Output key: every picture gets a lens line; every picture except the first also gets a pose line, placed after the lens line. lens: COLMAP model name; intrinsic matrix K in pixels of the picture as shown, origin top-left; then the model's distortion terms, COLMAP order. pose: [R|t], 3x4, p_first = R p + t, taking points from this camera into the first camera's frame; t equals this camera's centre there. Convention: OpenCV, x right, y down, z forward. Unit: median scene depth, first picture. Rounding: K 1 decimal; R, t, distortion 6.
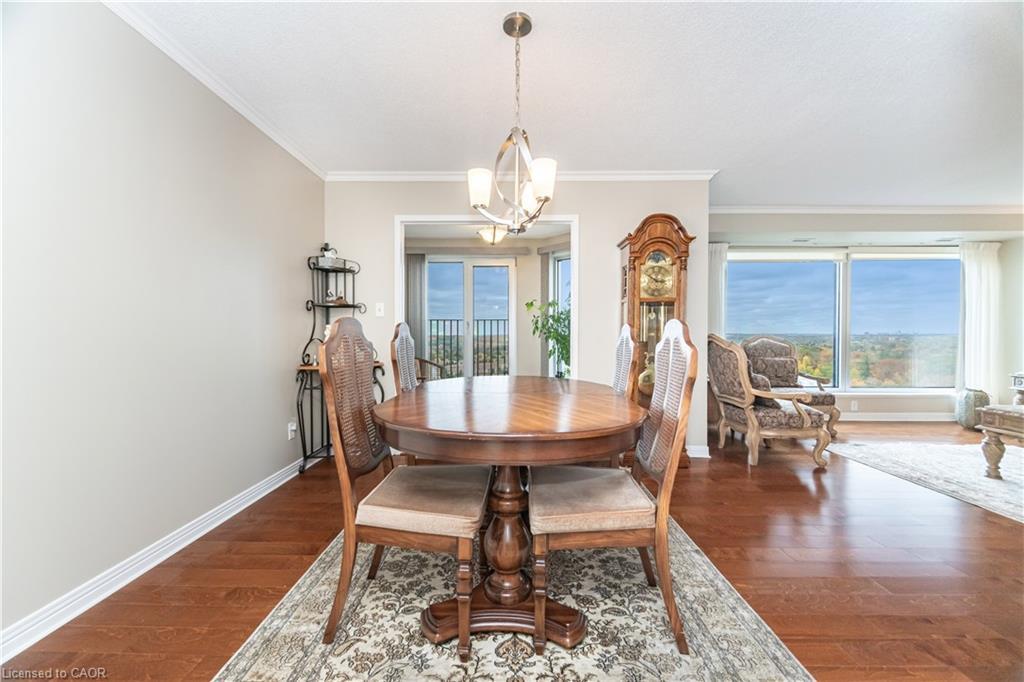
lens RADIAL K [[414.2, 0, 507.6], [0, 414.2, 340.6], [0, 0, 1]] dist [-0.002086, -0.001196]
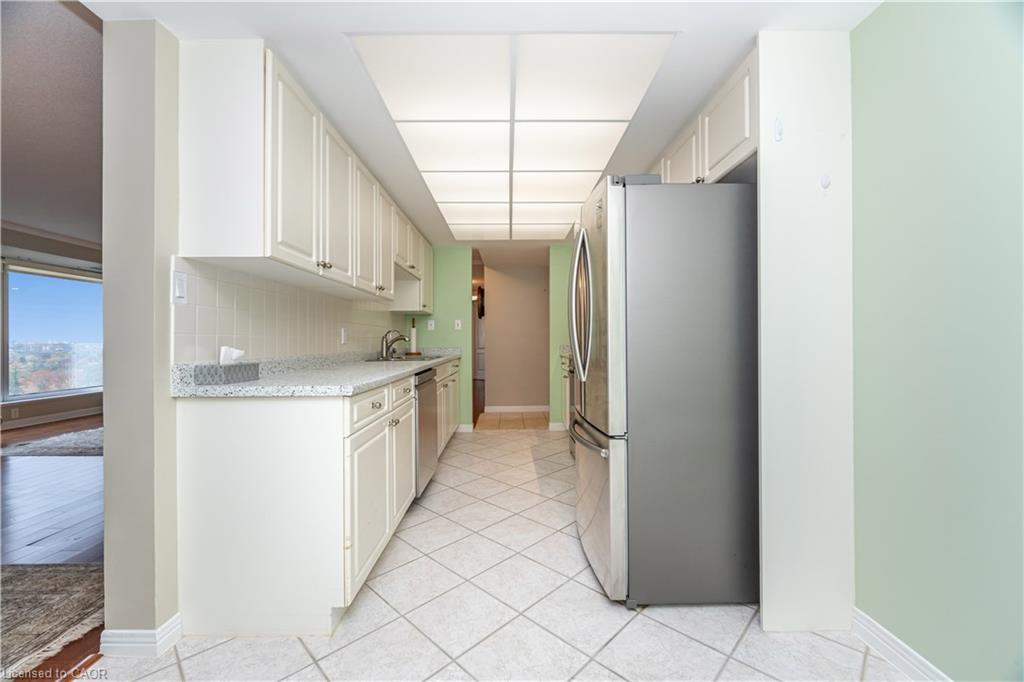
lens RADIAL K [[414.2, 0, 510.3], [0, 414.2, 339.6], [0, 0, 1]] dist [-0.002086, -0.001196]
pose [[-0.022867, 0.003484, 0.999732, -0.321597], [0.020402, 0.999787, -0.003018, 0.002507], [-0.999530, 0.020327, -0.022933, -0.318860]]
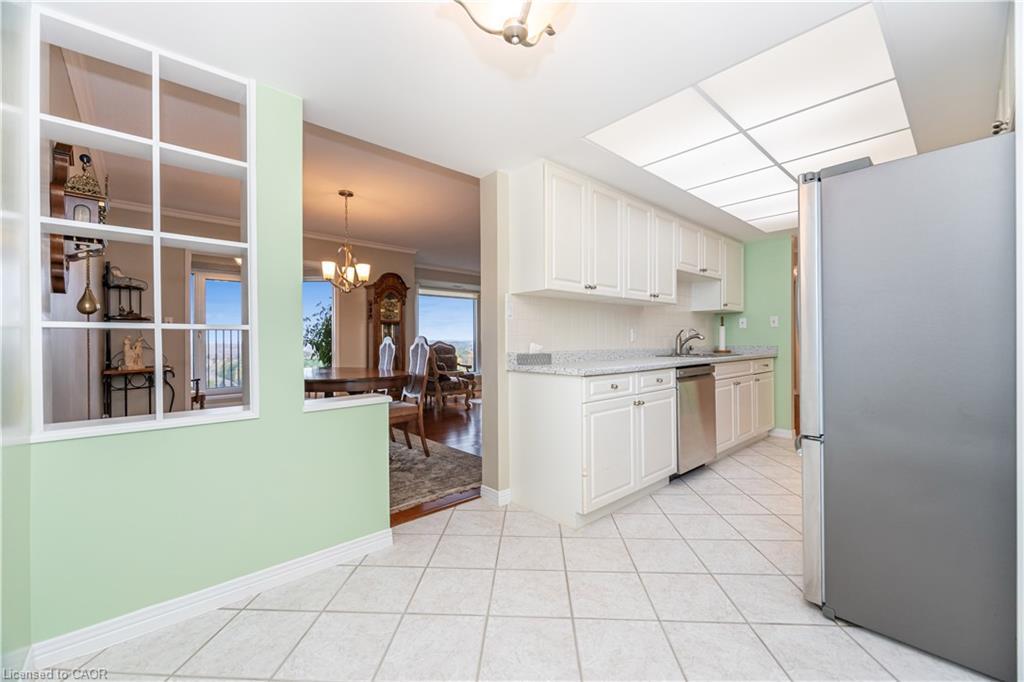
lens RADIAL K [[414.2, 0, 512.6], [0, 414.2, 338.7], [0, 0, 1]] dist [-0.002086, -0.001196]
pose [[0.731432, -0.001303, 0.681913, -0.420747], [0.015895, 0.999759, -0.015138, 0.005643], [-0.681729, 0.021911, 0.731276, -0.576517]]
